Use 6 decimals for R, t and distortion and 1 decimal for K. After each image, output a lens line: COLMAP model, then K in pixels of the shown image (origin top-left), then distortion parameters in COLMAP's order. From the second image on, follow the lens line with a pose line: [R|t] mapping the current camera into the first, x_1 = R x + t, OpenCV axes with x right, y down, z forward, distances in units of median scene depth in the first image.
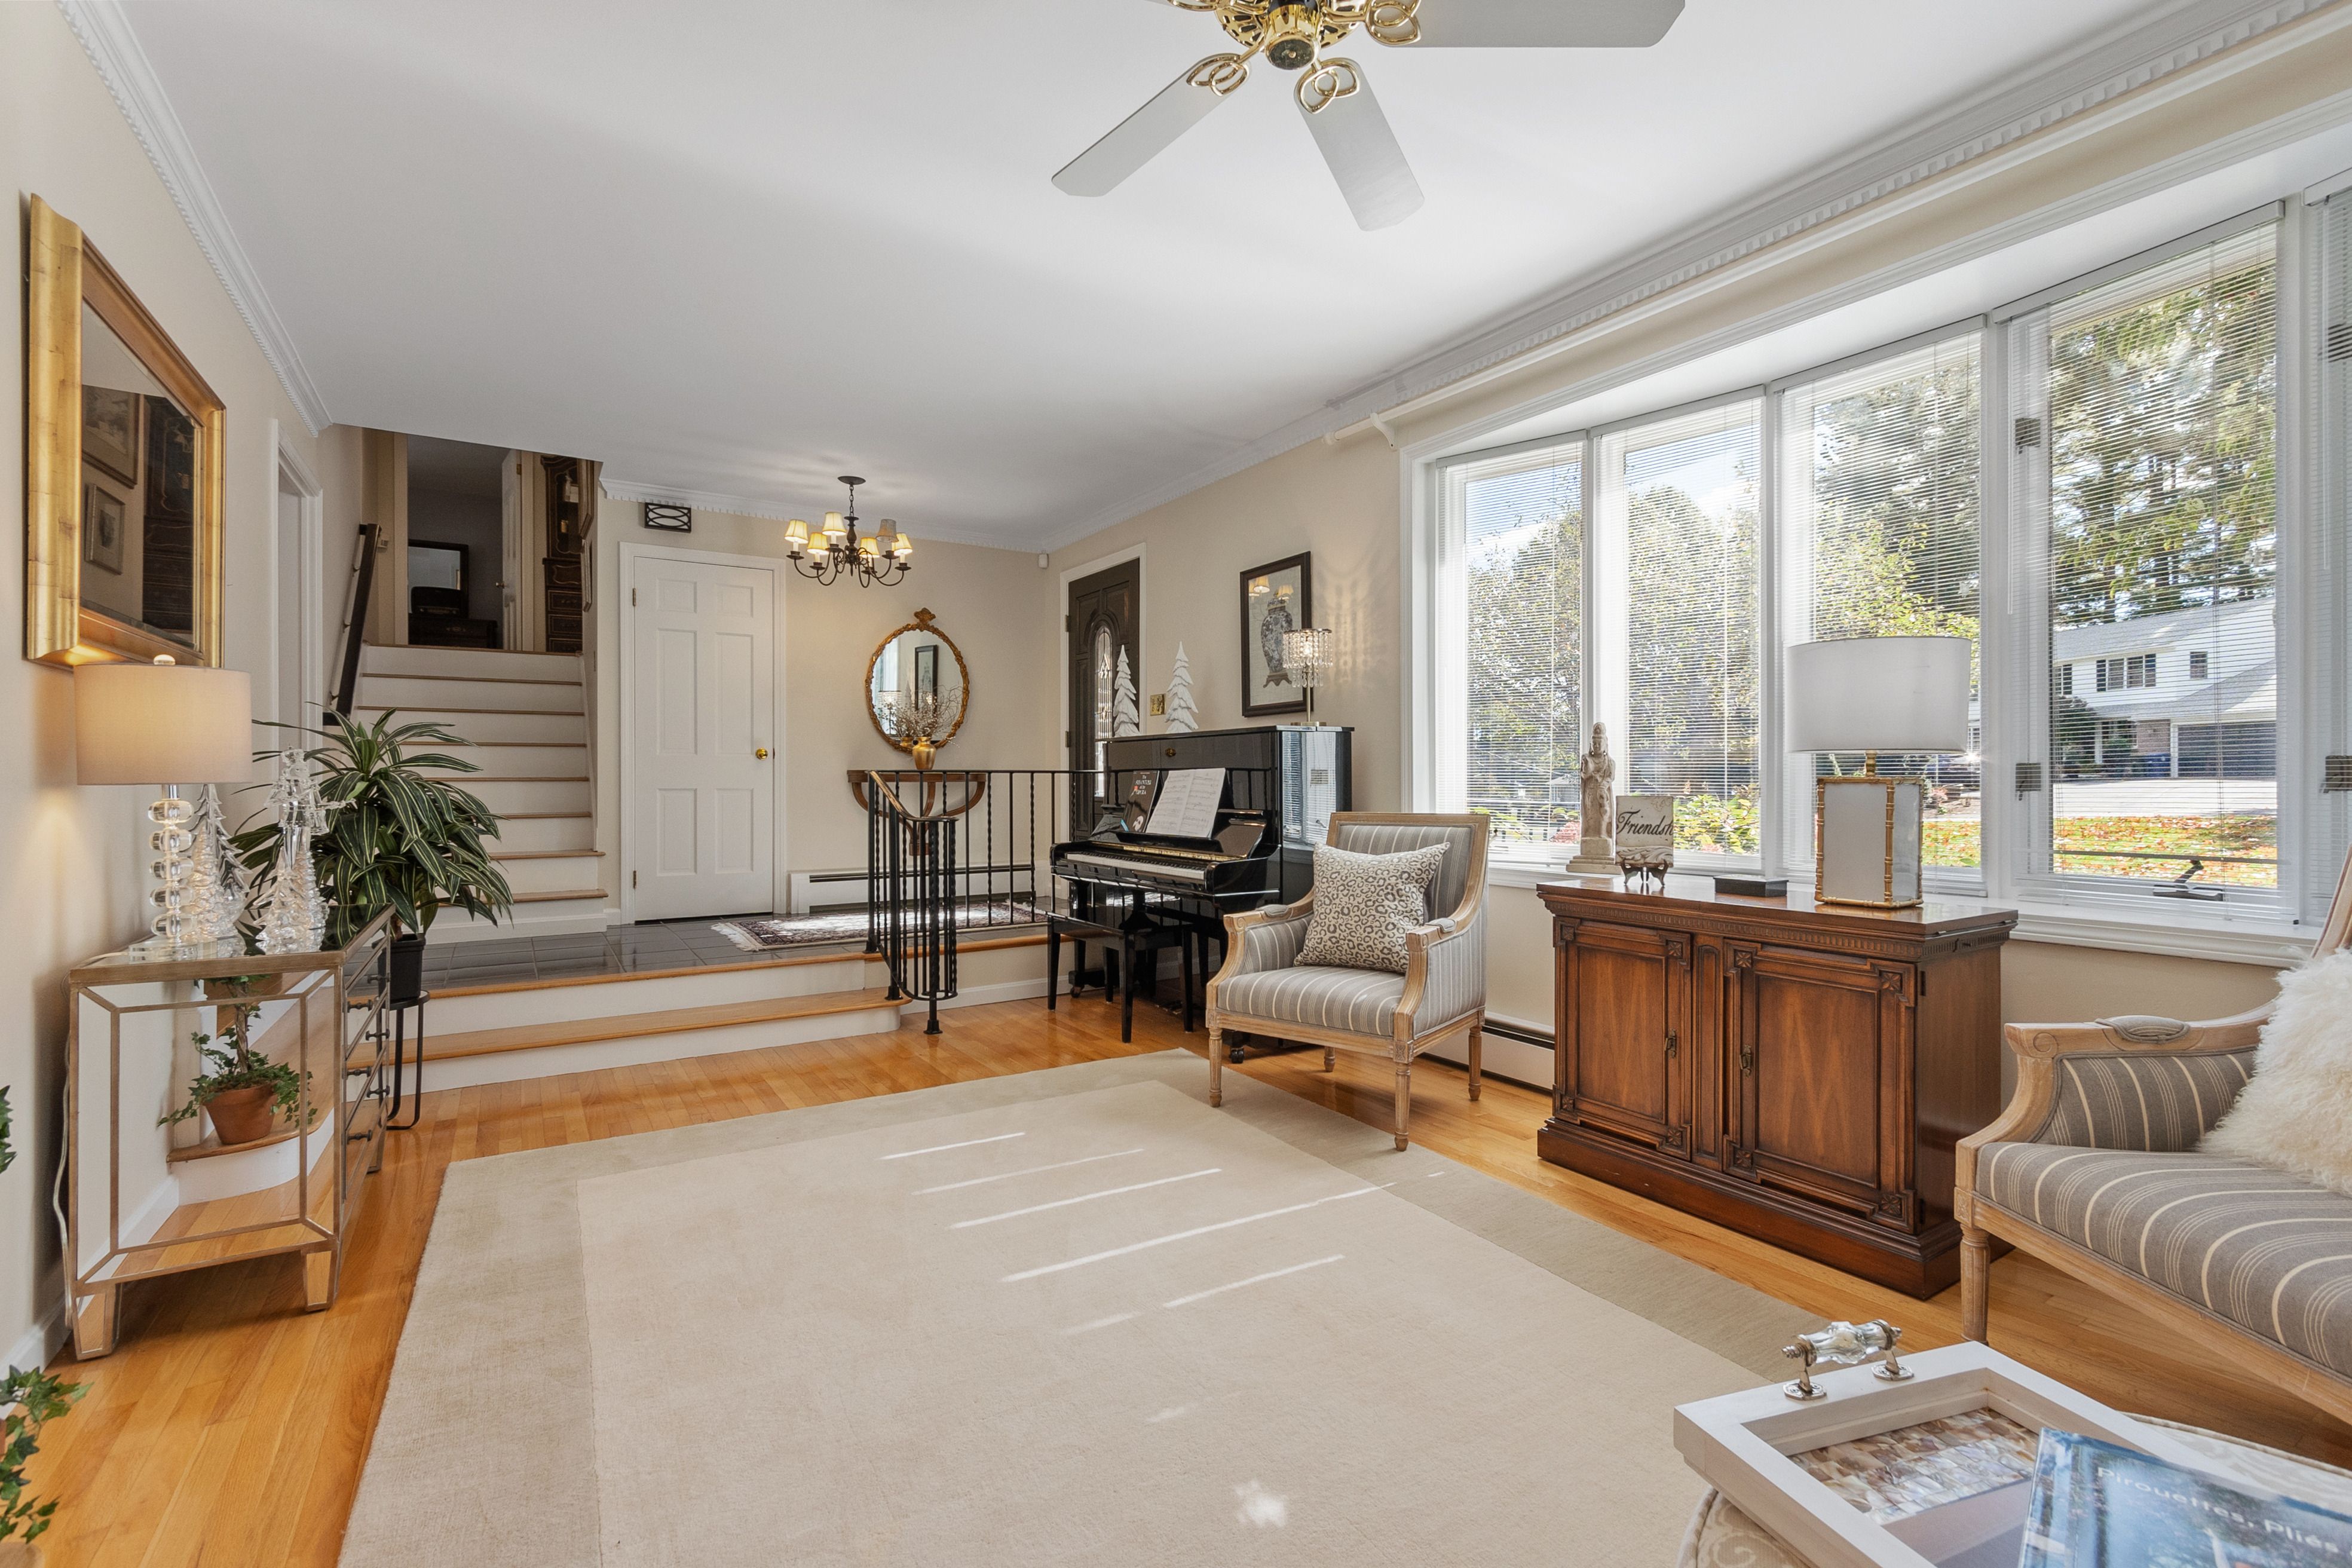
lens RADIAL K [[1067.8, 0, 1172.2], [0, 1067.8, 767.8], [0, 0, 1]] dist [0.000687, 0.000156]
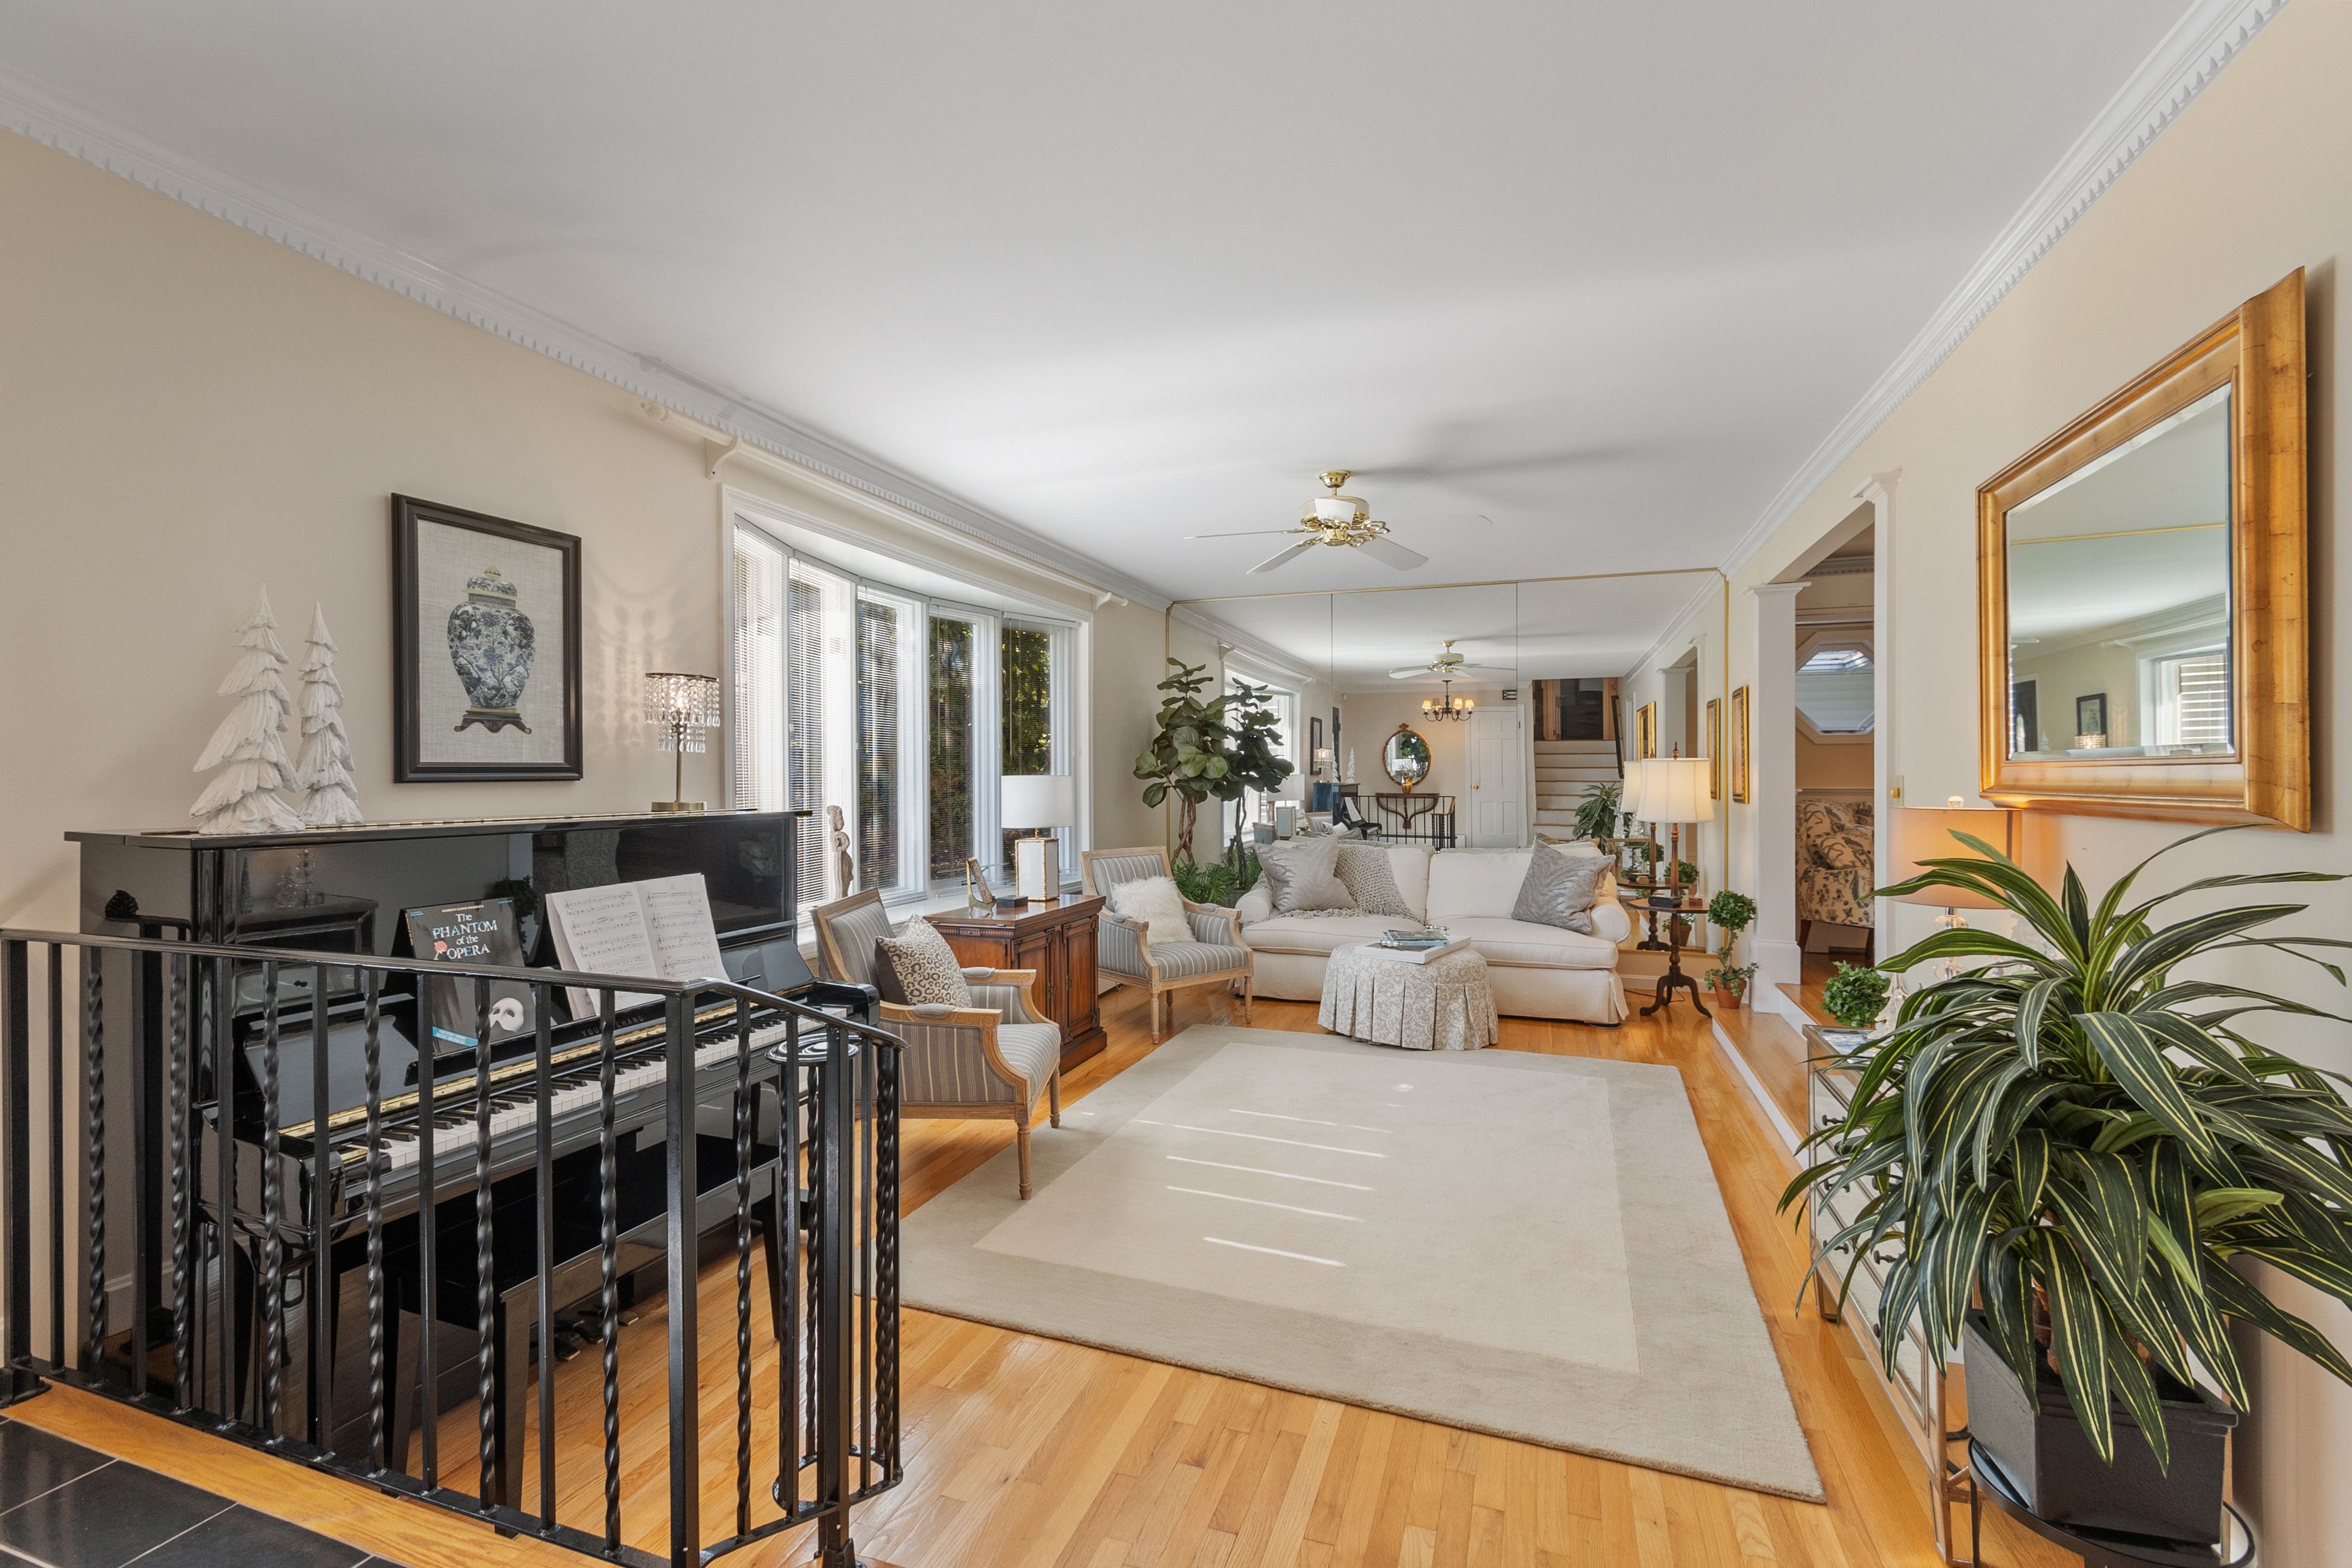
lens RADIAL K [[1035.3, 0, 1178.9], [0, 1035.3, 771.9], [0, 0, 1]] dist [0.001290, -0.000226]
pose [[-0.627259, 0.003578, 0.778803, -0.592926], [-0.007082, 0.999922, -0.010299, -0.054302], [-0.778779, -0.011976, -0.627184, 1.102835]]
